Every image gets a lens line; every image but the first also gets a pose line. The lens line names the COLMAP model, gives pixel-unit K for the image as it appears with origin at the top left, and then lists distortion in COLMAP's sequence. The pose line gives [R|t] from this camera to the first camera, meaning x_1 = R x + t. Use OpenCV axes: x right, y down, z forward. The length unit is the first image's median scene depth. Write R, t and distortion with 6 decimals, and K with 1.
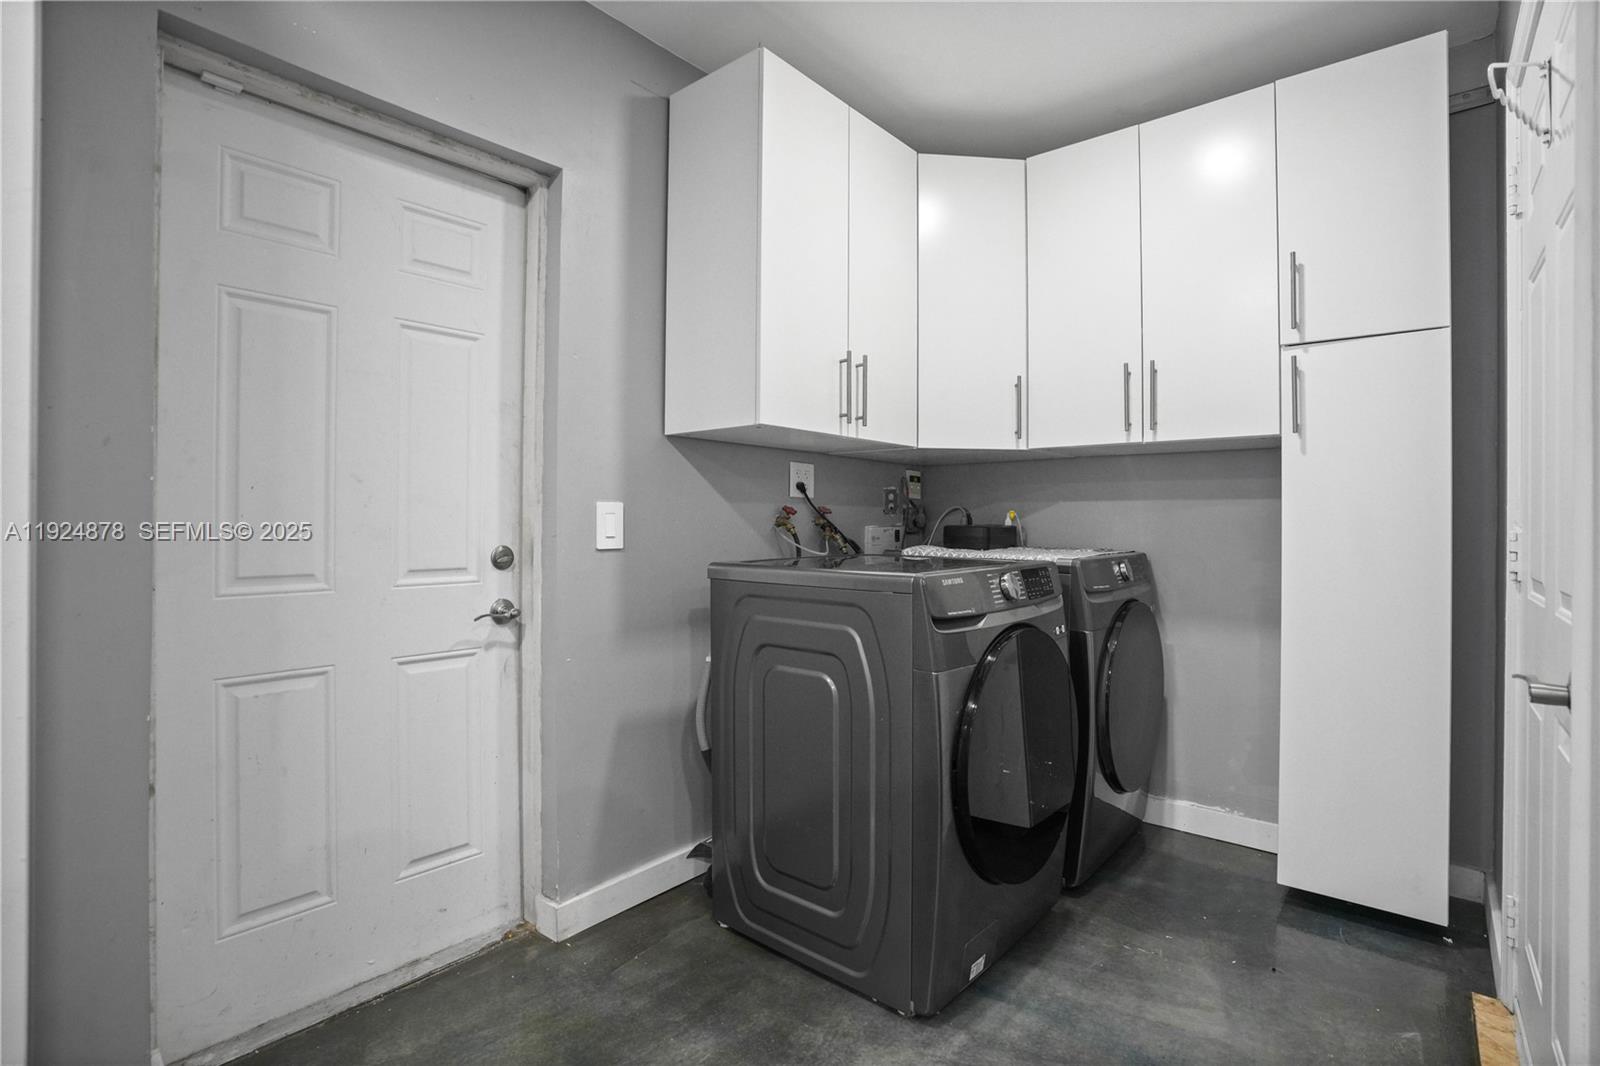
lens RADIAL K [[759.6, 0, 803.4], [0, 759.6, 523.7], [0, 0, 1]] dist [-0.047213, -0.000215]
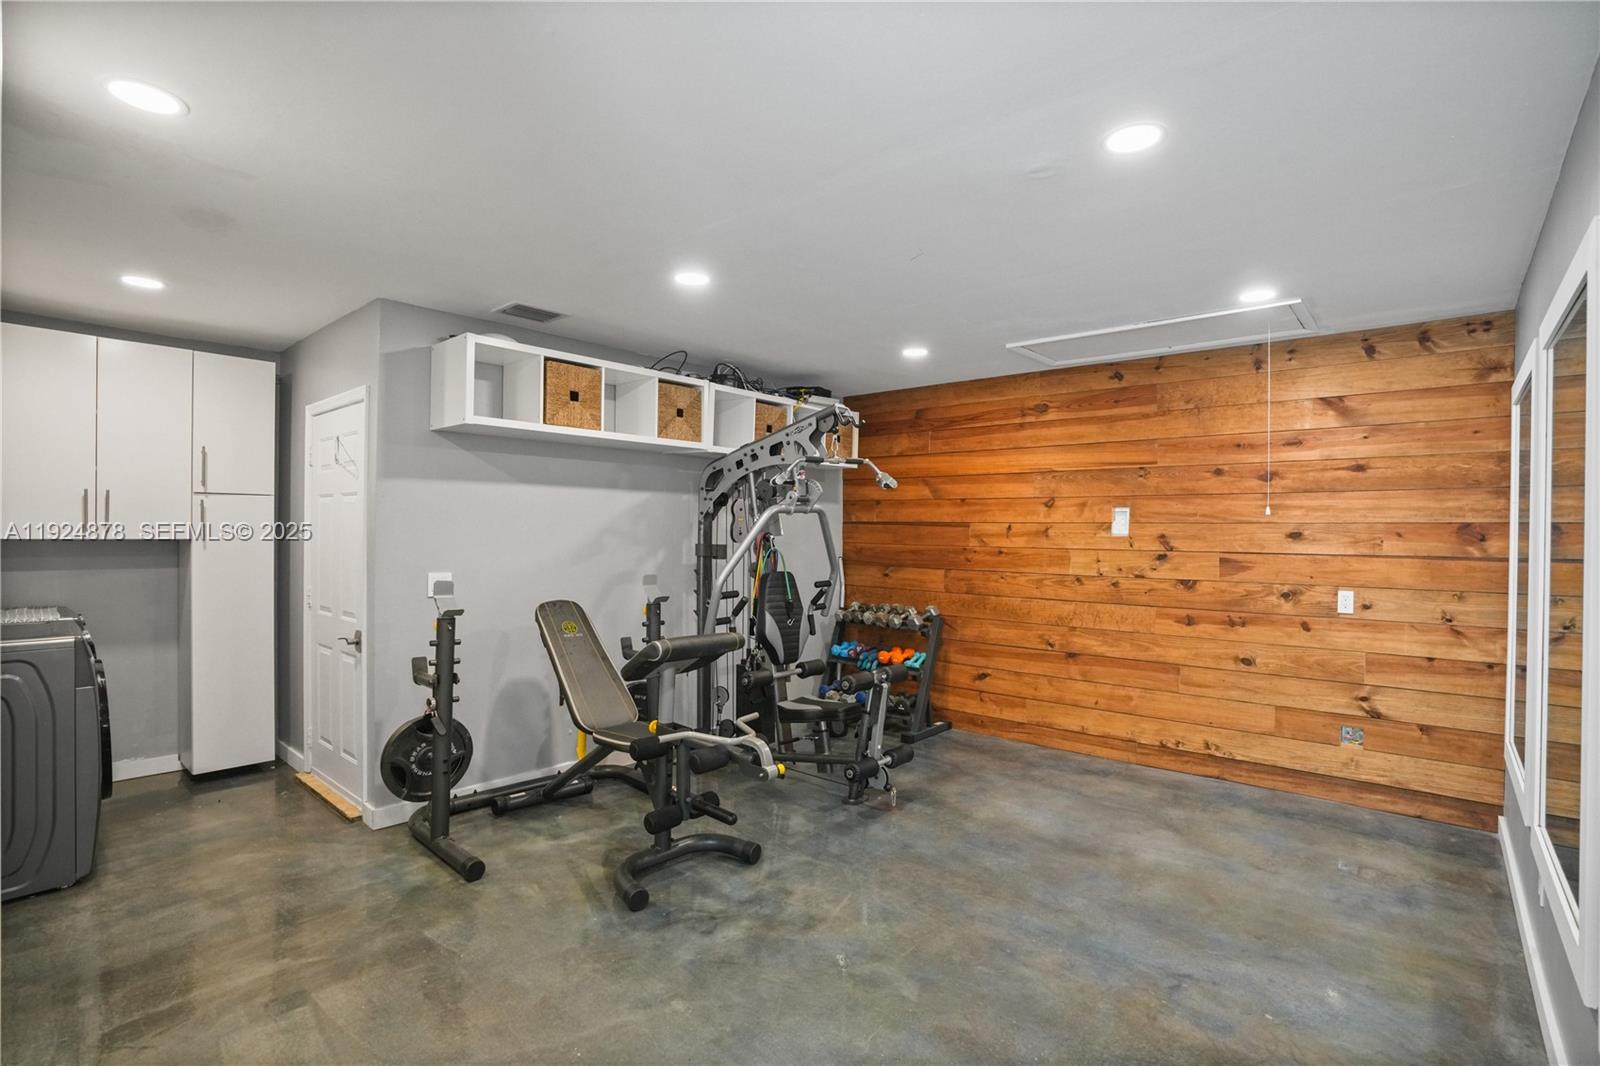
lens RADIAL K [[769.3, 0, 800.0], [0, 769.3, 533.0], [0, 0, 1]] dist [0.000866, 0.000066]
pose [[0.030553, -0.004020, 0.999525, -1.262785], [-0.011558, 0.999924, 0.004375, -0.160876], [-0.999466, -0.011686, 0.030504, -0.604816]]
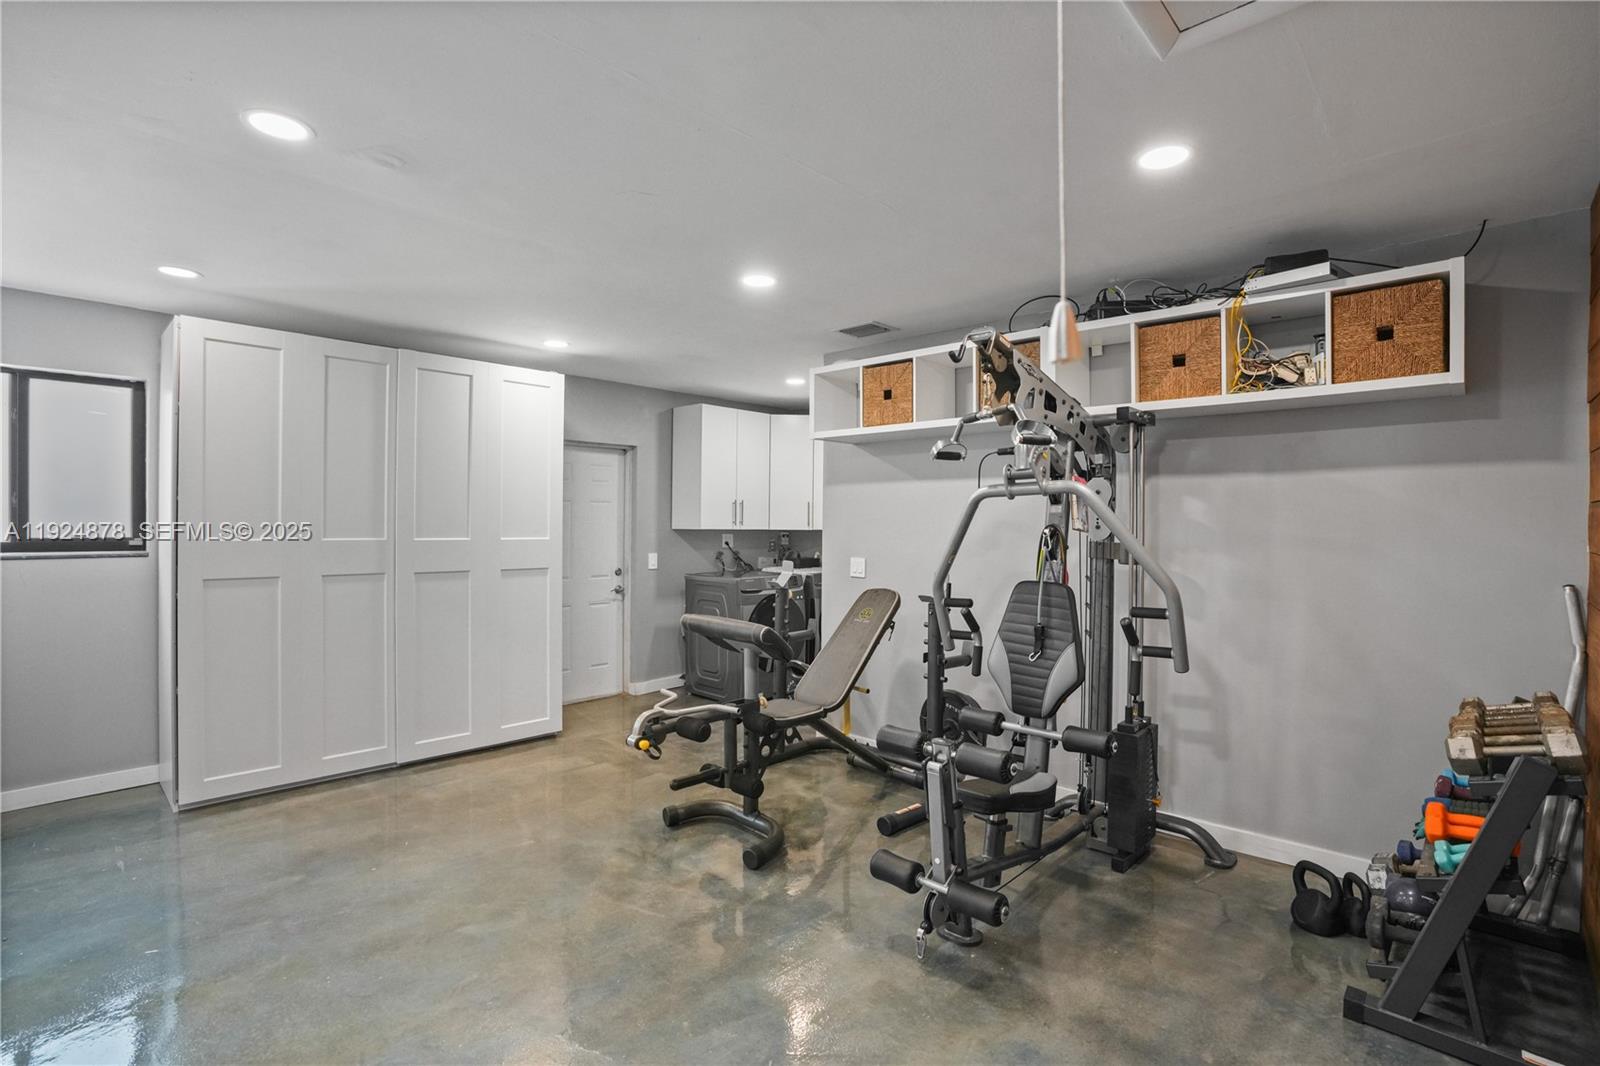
lens RADIAL K [[769.3, 0, 800.0], [0, 769.3, 533.0], [0, 0, 1]] dist [0.000866, 0.000066]
pose [[0.997495, 0.005172, -0.070542, 0.535910], [-0.004057, 0.999865, 0.015951, -0.158600], [0.070615, -0.015625, 0.997381, -1.983873]]
